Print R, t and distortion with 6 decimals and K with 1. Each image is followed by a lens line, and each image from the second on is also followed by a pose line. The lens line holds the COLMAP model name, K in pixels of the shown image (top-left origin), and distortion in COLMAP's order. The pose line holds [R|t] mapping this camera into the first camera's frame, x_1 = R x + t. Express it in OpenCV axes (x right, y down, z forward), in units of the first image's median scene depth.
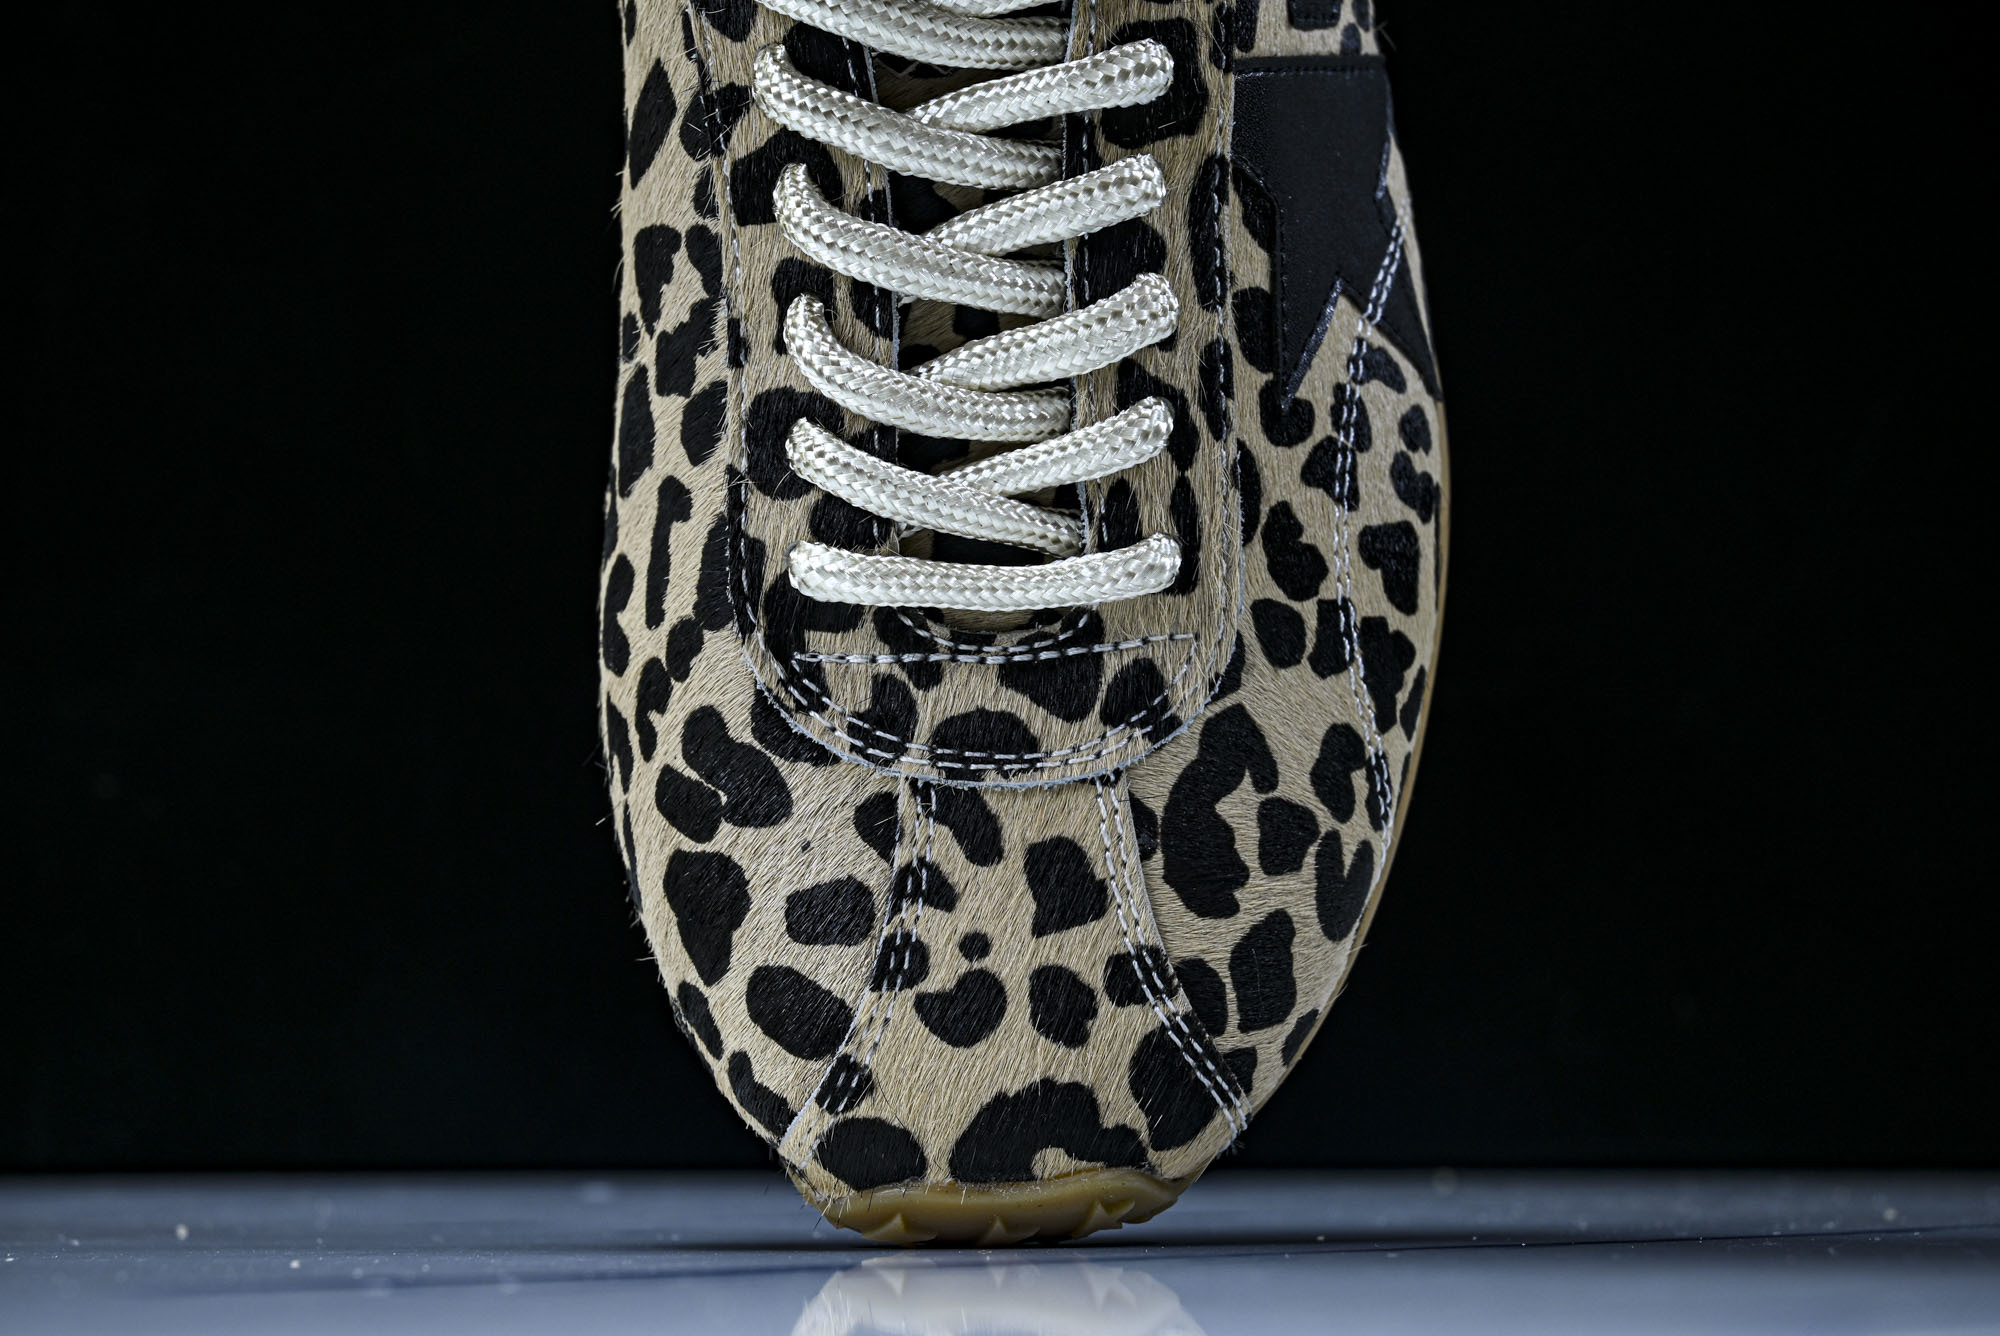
lens RADIAL K [[3252.1, 0, 1001.0], [0, 3252.1, 660.0], [0, 0, 1]] dist [0.037856, 0.000000]
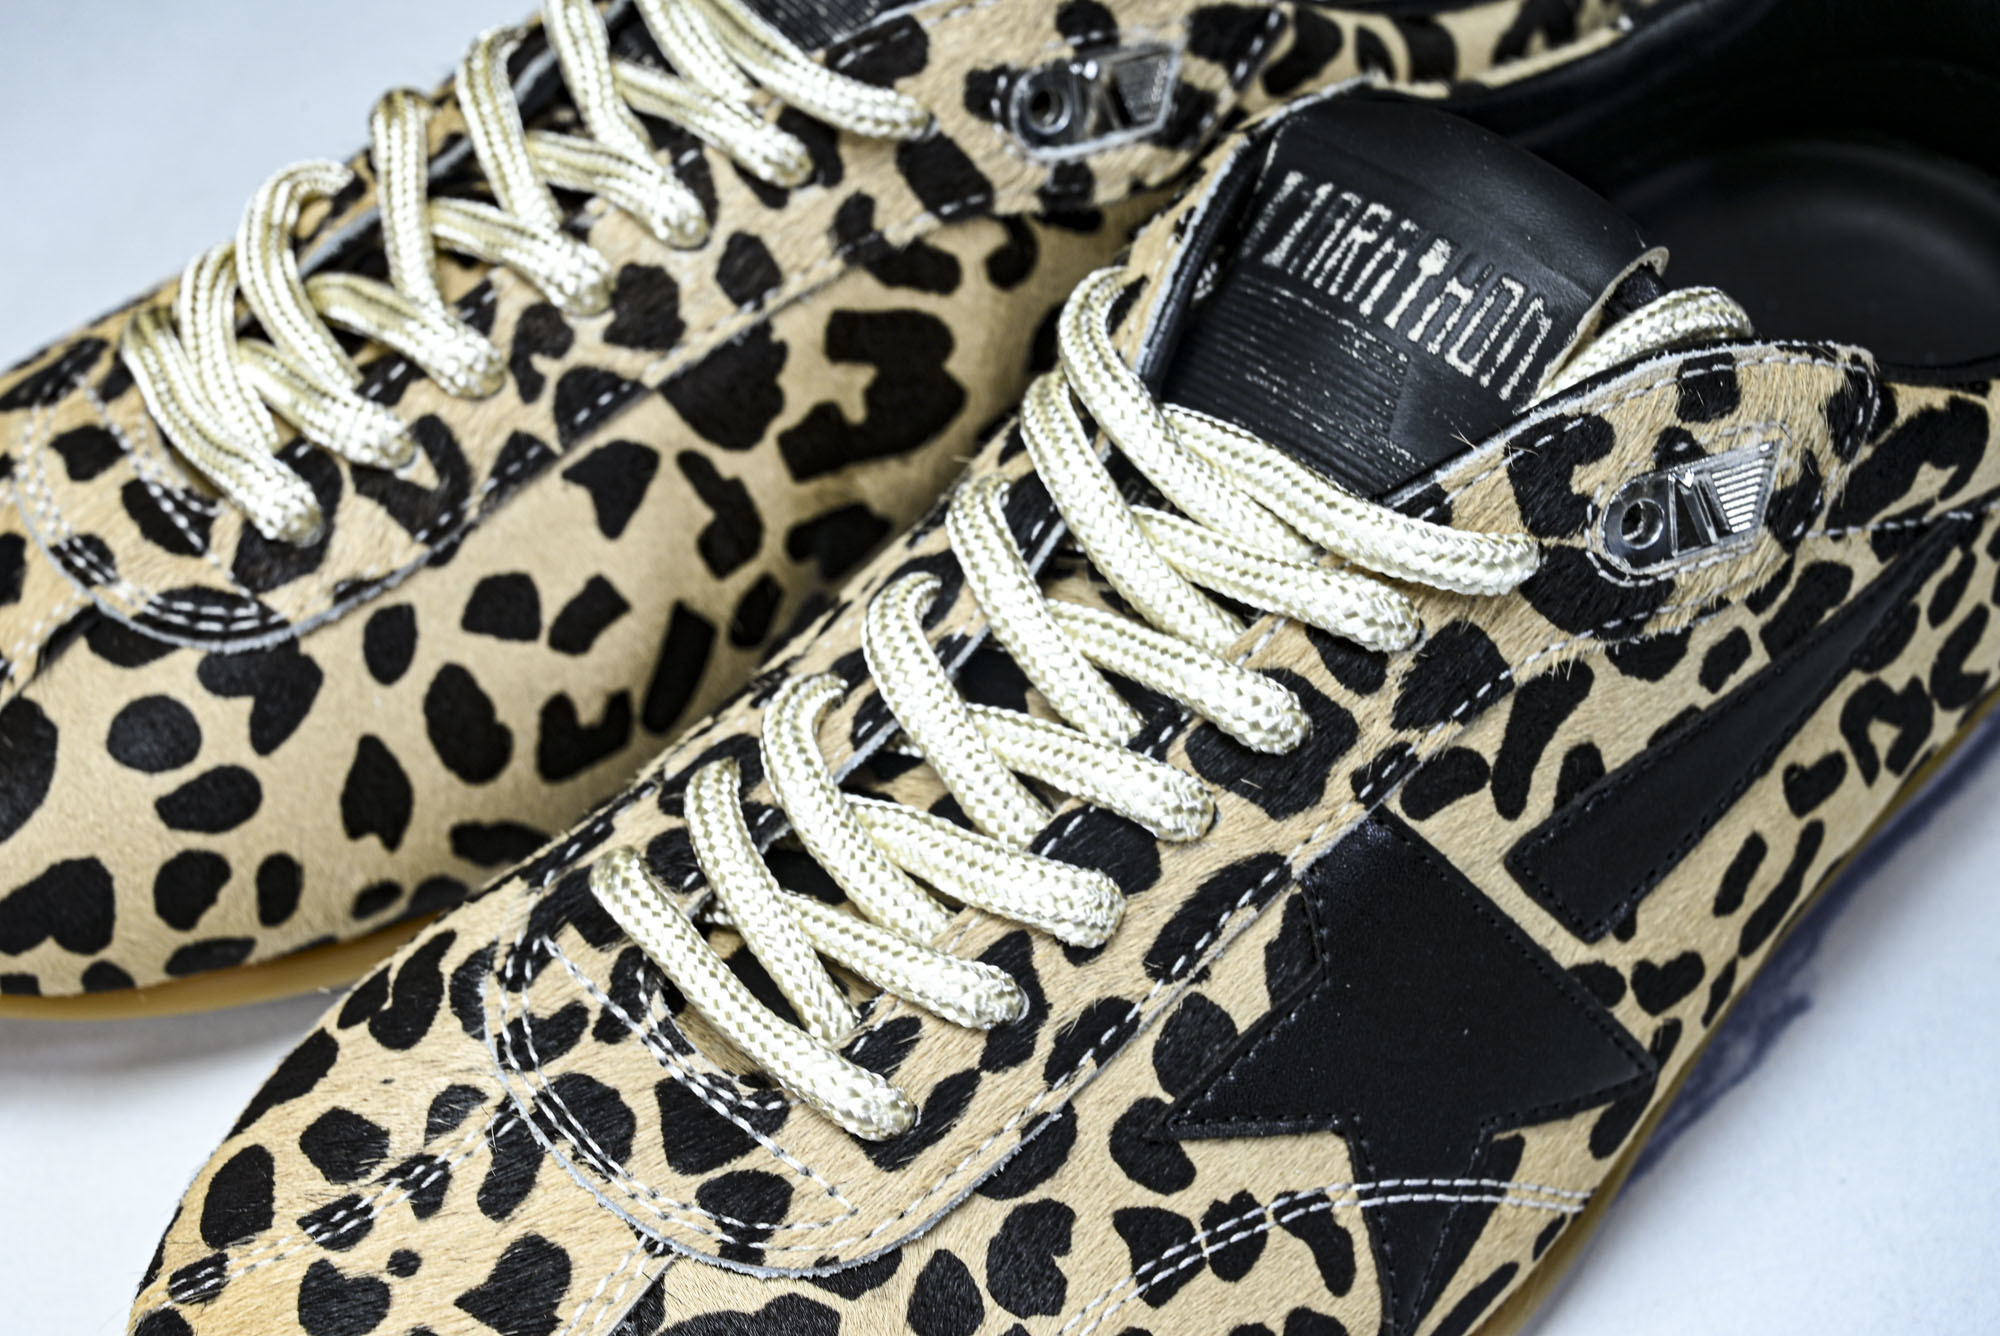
lens RADIAL K [[3996.1, 0, 970.2], [0, 3996.1, 680.6], [0, 0, 1]] dist [0.010056, 0.000000]
pose [[0.647530, 0.540533, -0.537148, 0.568996], [-0.715310, 0.674183, -0.183873, 0.069738], [0.262747, 0.503291, 0.823203, 0.079505]]
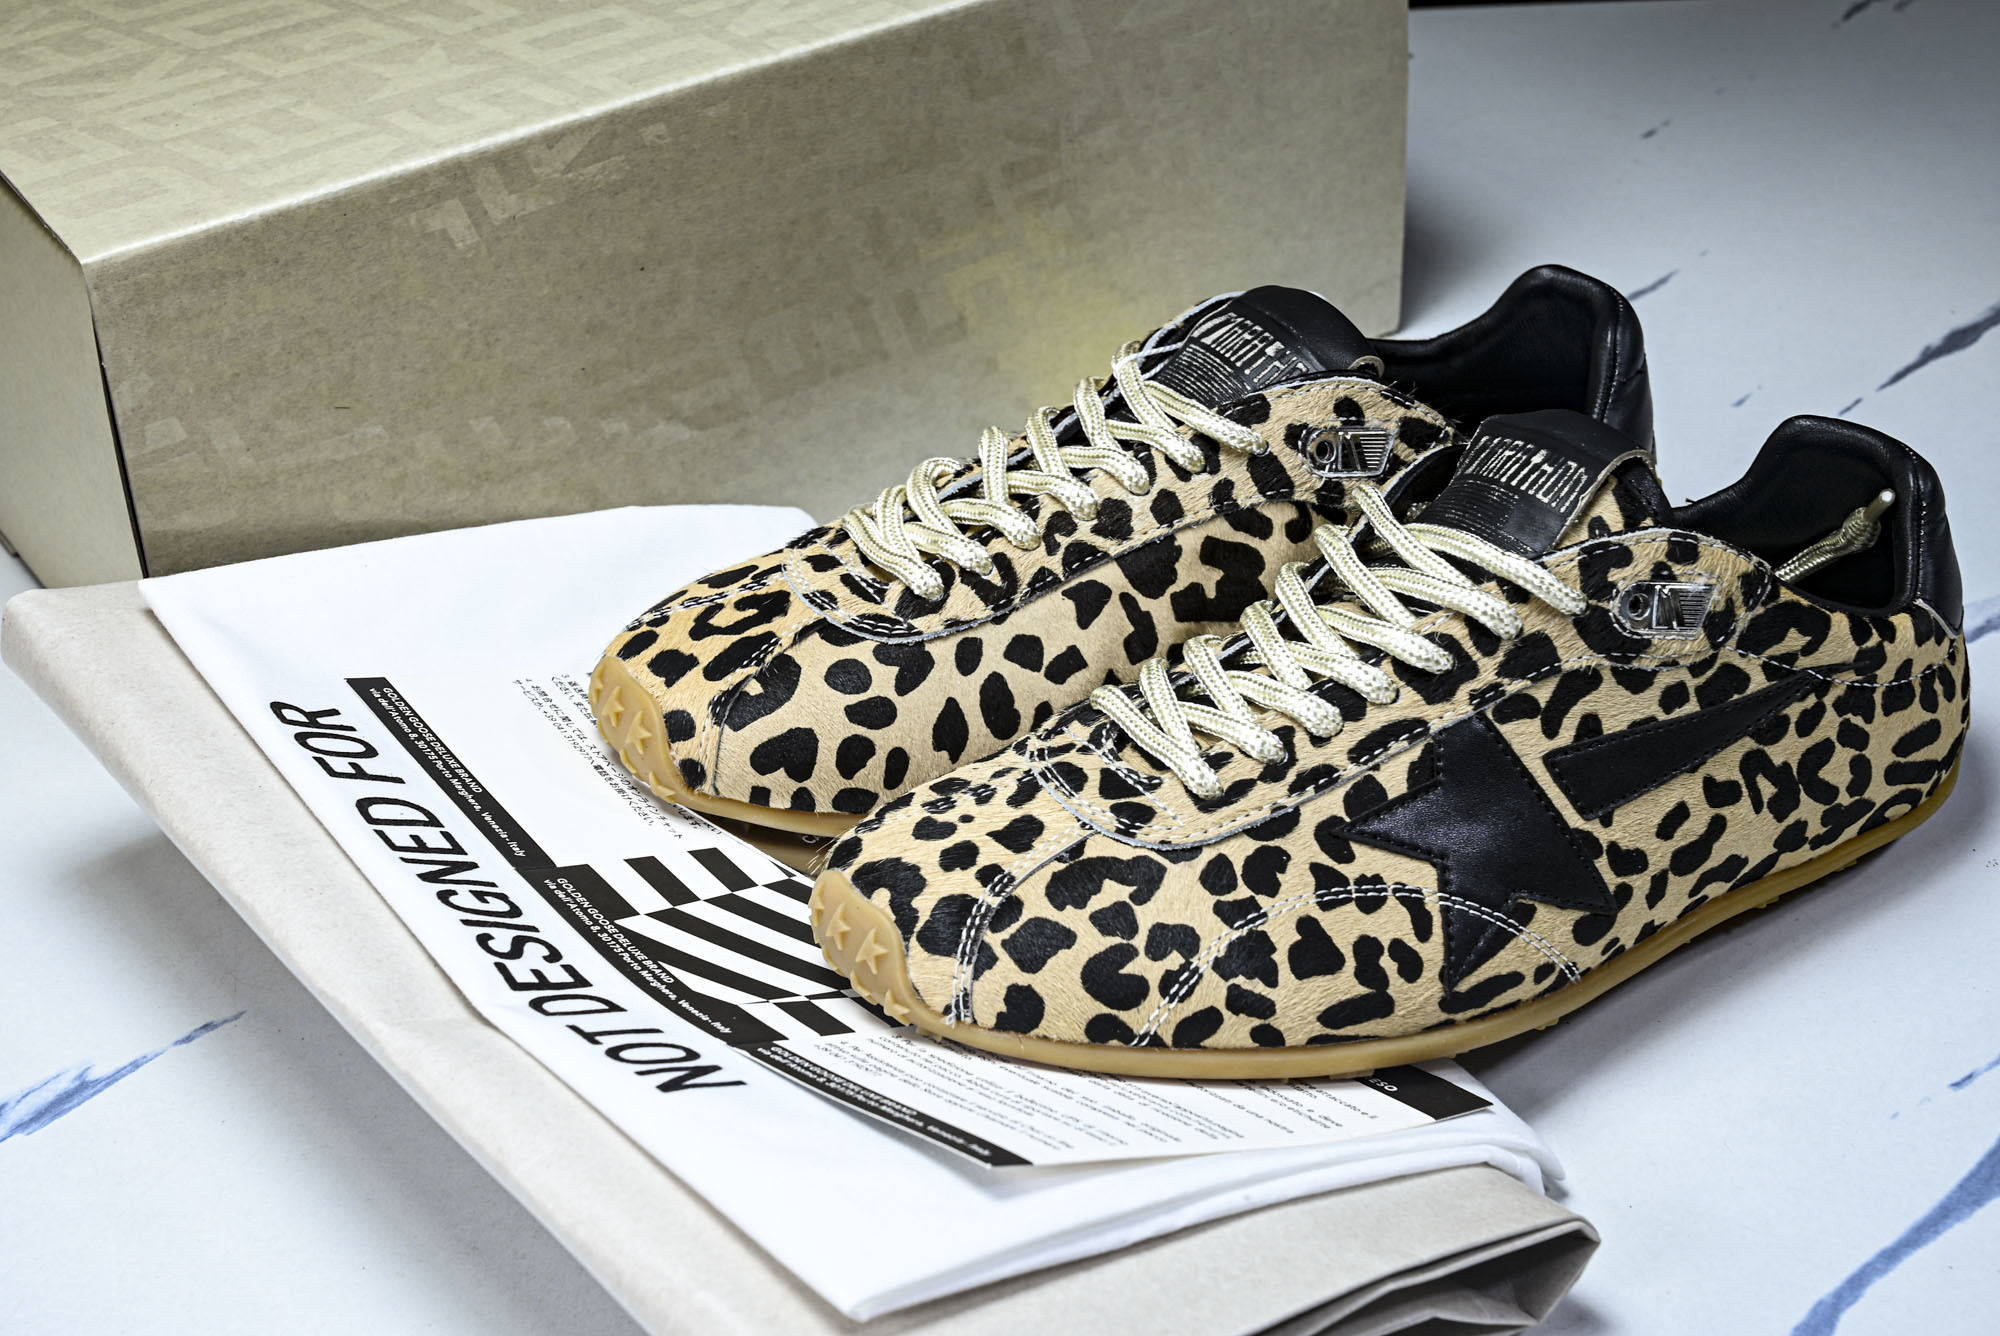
lens RADIAL K [[3392.1, 0, 991.2], [0, 3392.1, 686.9], [0, 0, 1]] dist [-0.002978, 0.000000]
pose [[0.445516, 0.399180, -0.801356, 1.450485], [-0.853176, 0.460554, -0.244910, 0.494377], [0.271305, 0.792809, 0.545755, -0.080086]]
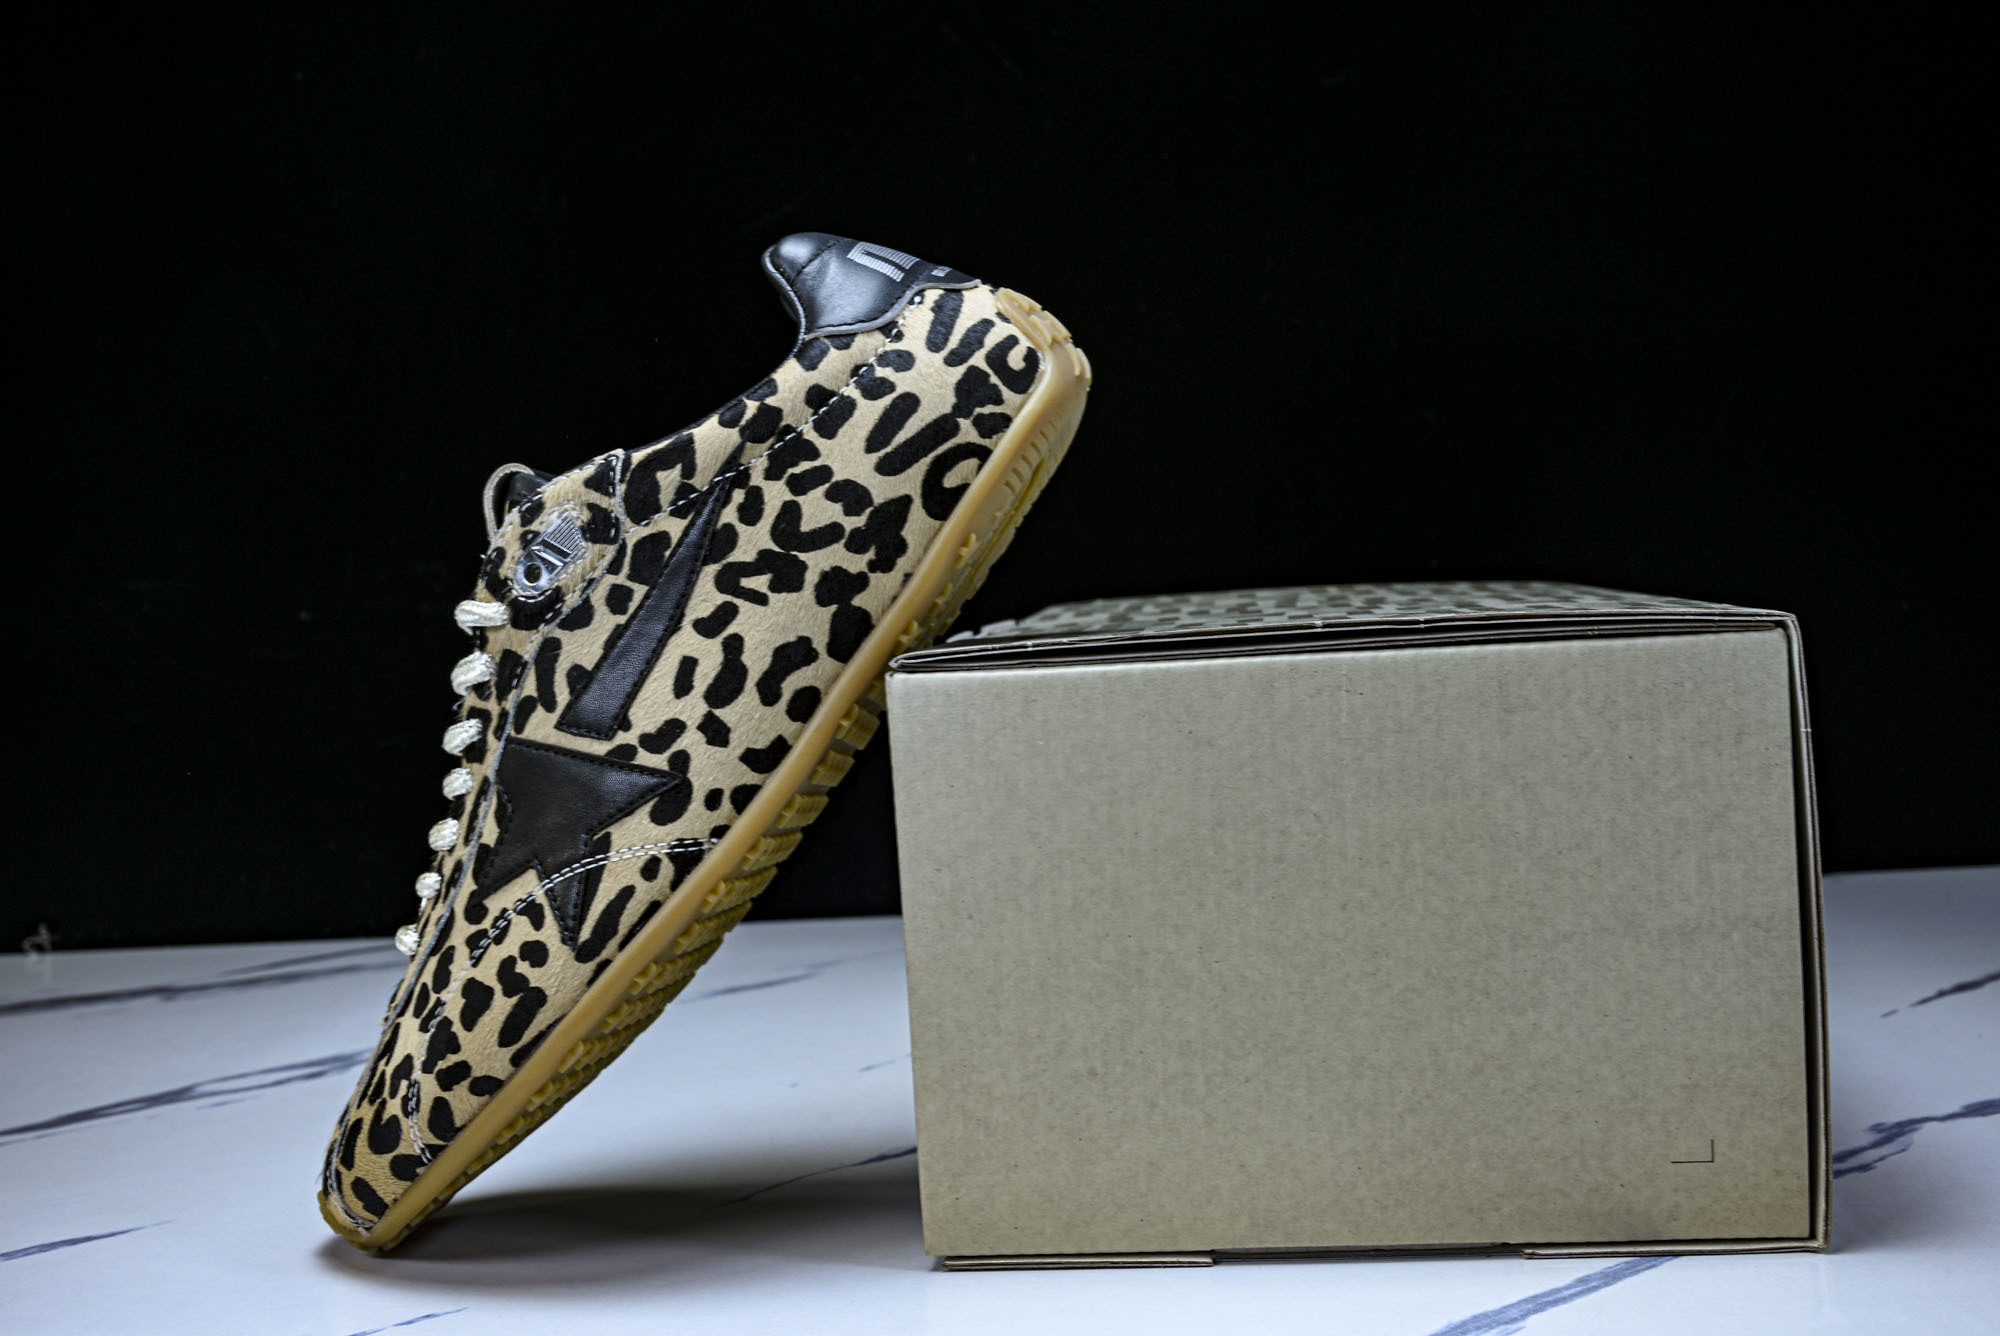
lens RADIAL K [[2253.6, 0, 995.1], [0, 2253.6, 667.9], [0, 0, 1]] dist [-0.005937, 0.000000]
pose [[-0.076504, 0.055342, -0.995532, 1.493936], [-0.320875, 0.943975, 0.077134, -0.442424], [0.944027, 0.325342, -0.054460, 1.385132]]
